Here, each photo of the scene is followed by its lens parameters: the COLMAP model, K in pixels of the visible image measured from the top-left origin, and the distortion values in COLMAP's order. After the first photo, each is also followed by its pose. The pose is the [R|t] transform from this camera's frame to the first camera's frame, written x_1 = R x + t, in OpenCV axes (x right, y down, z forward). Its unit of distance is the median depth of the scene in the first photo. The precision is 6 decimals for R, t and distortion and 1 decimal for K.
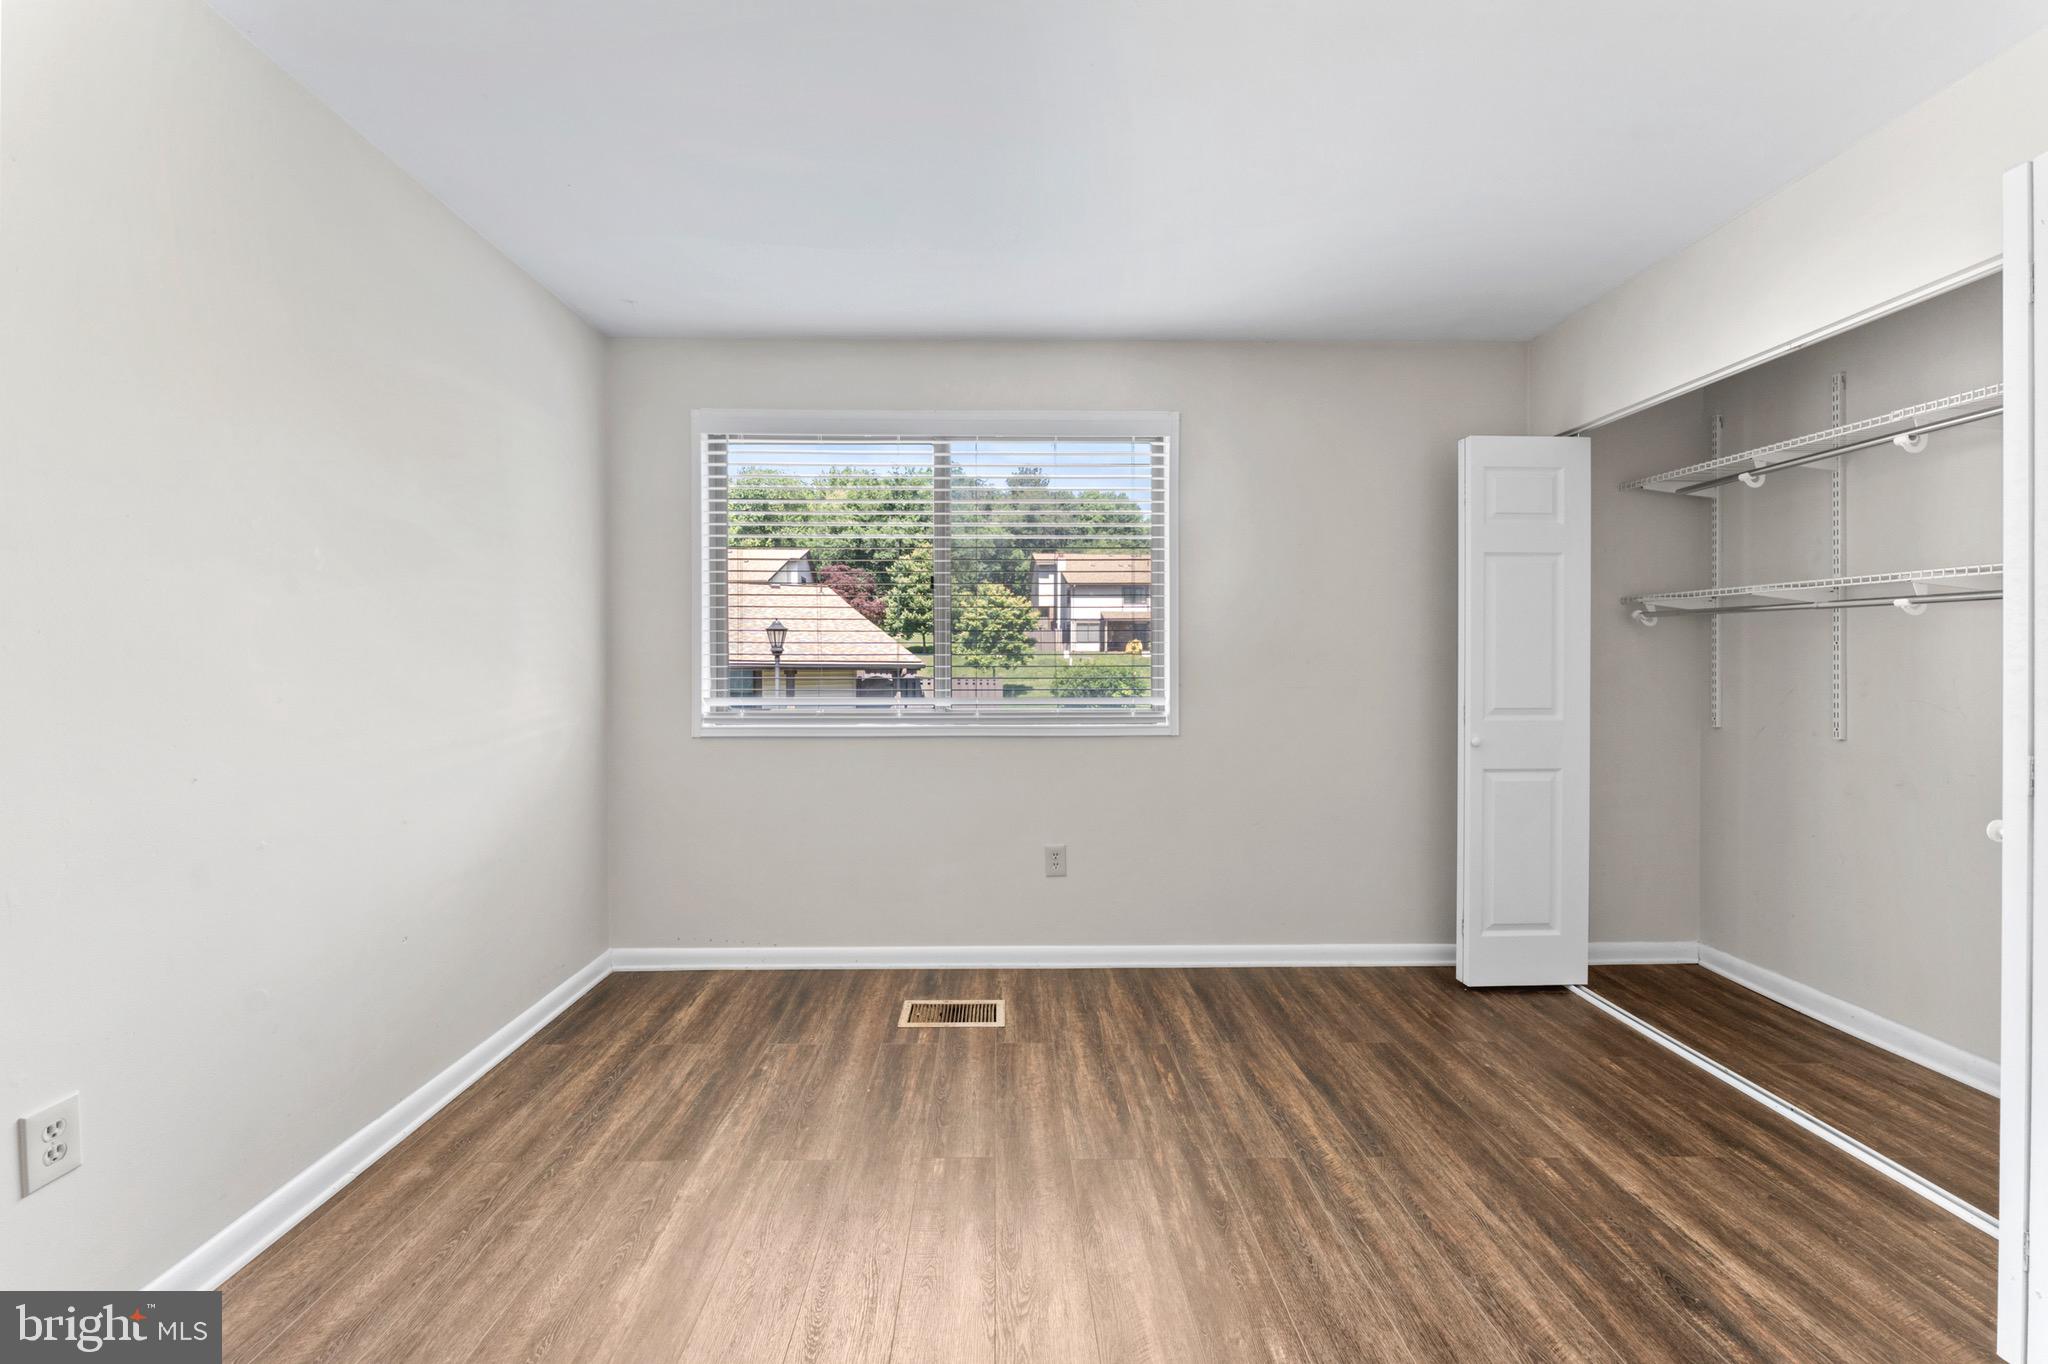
lens RADIAL K [[826.2, 0, 1018.3], [0, 826.2, 673.2], [0, 0, 1]] dist [-0.002768, 0.000329]
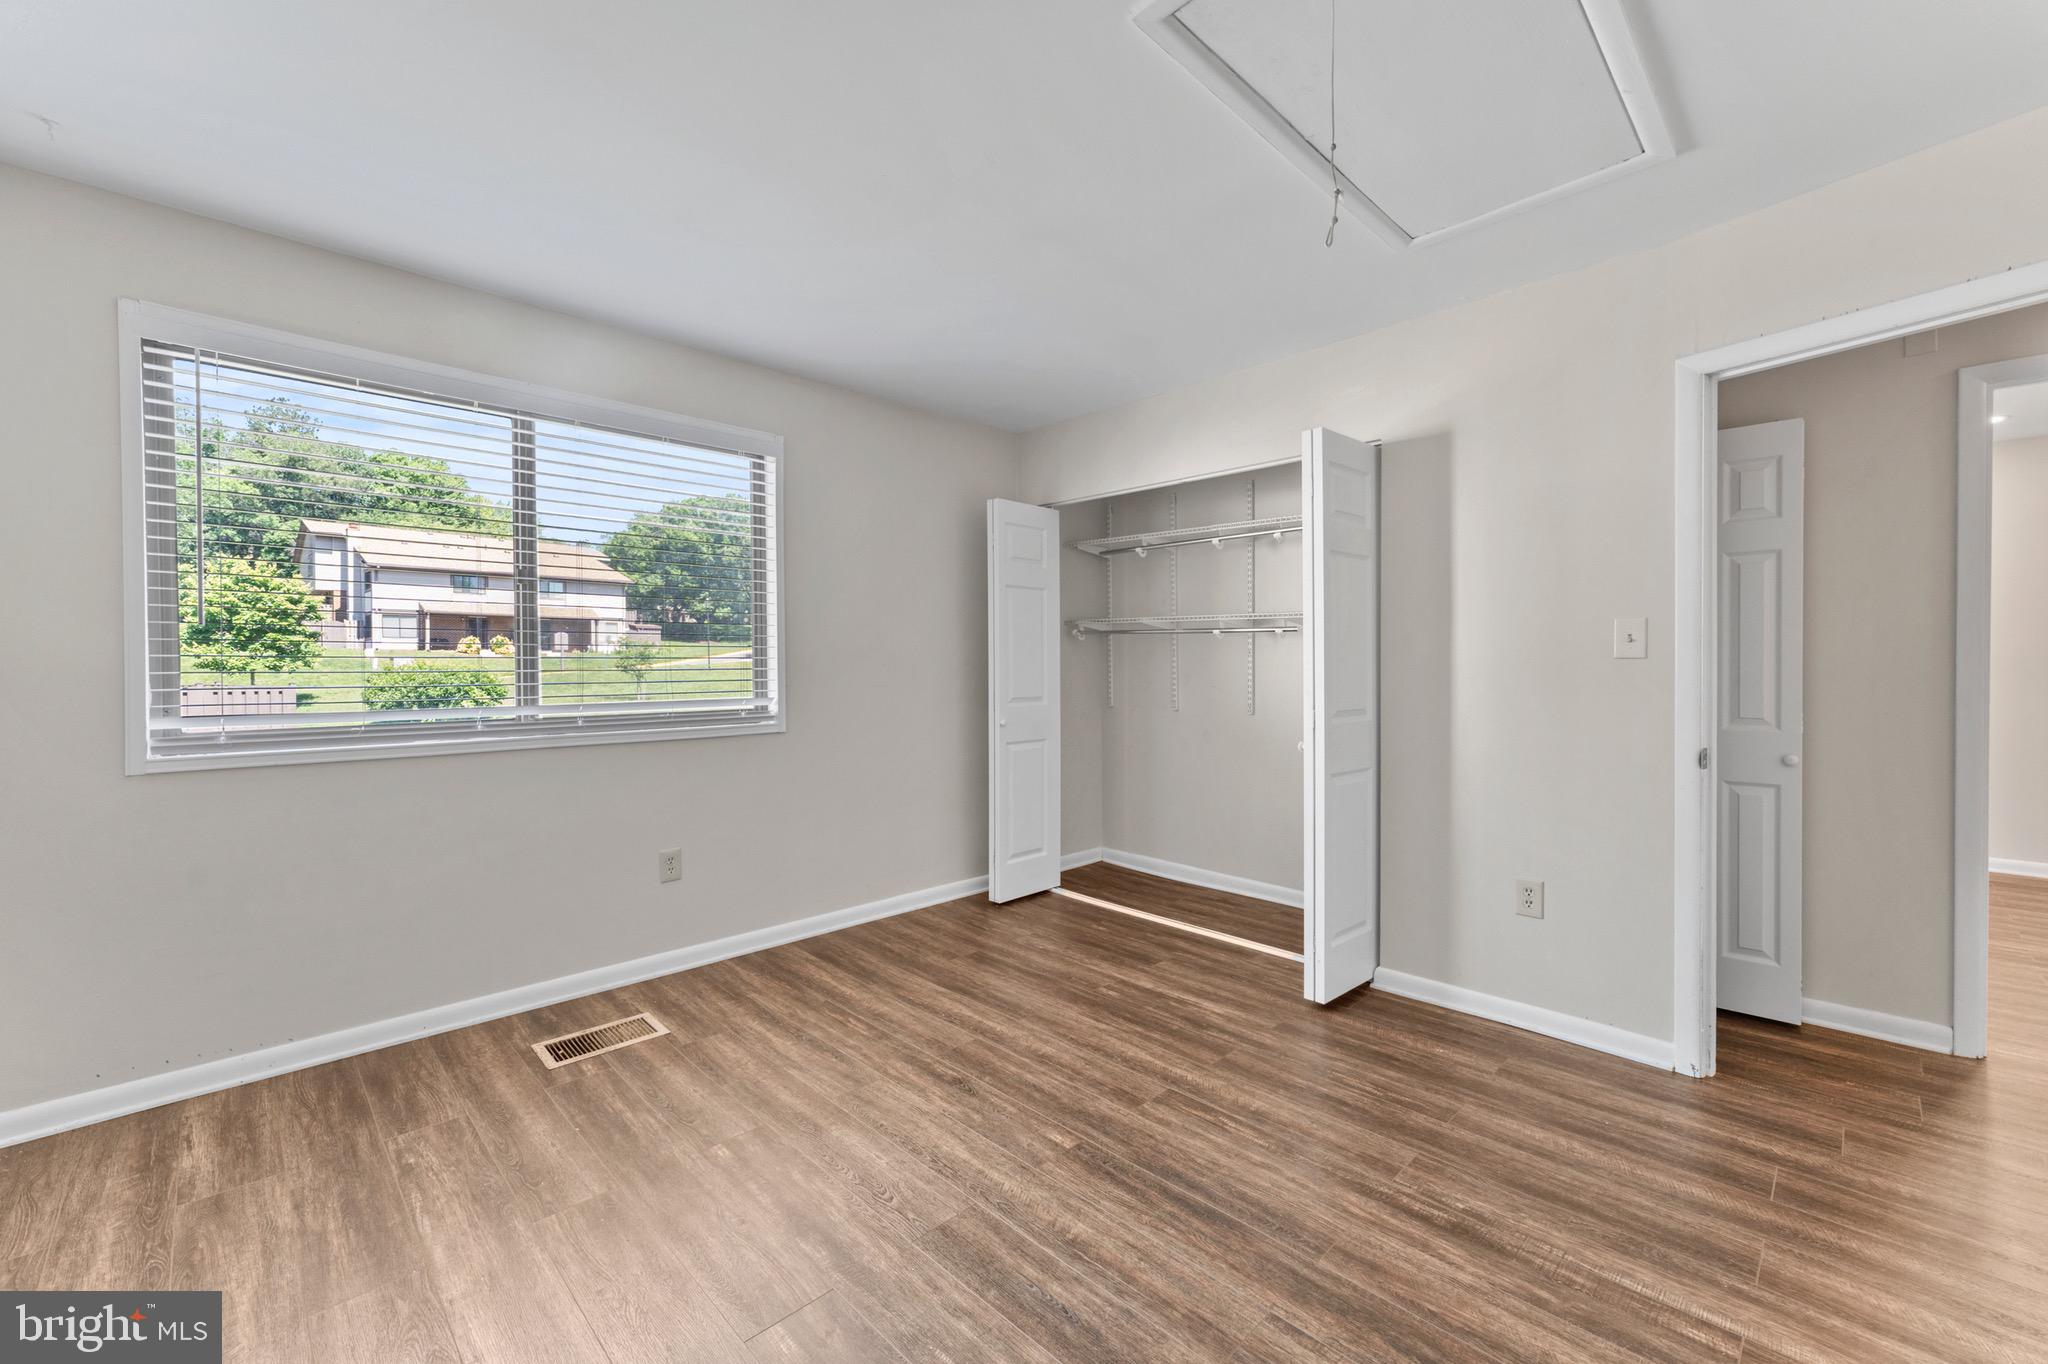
lens RADIAL K [[826.2, 0, 1014.5], [0, 826.2, 683.6], [0, 0, 1]] dist [-0.002768, 0.000329]
pose [[0.727232, -0.017996, 0.686156, -0.370542], [0.009587, 0.999825, 0.016061, -0.004510], [-0.686325, -0.005102, 0.727277, -0.006918]]
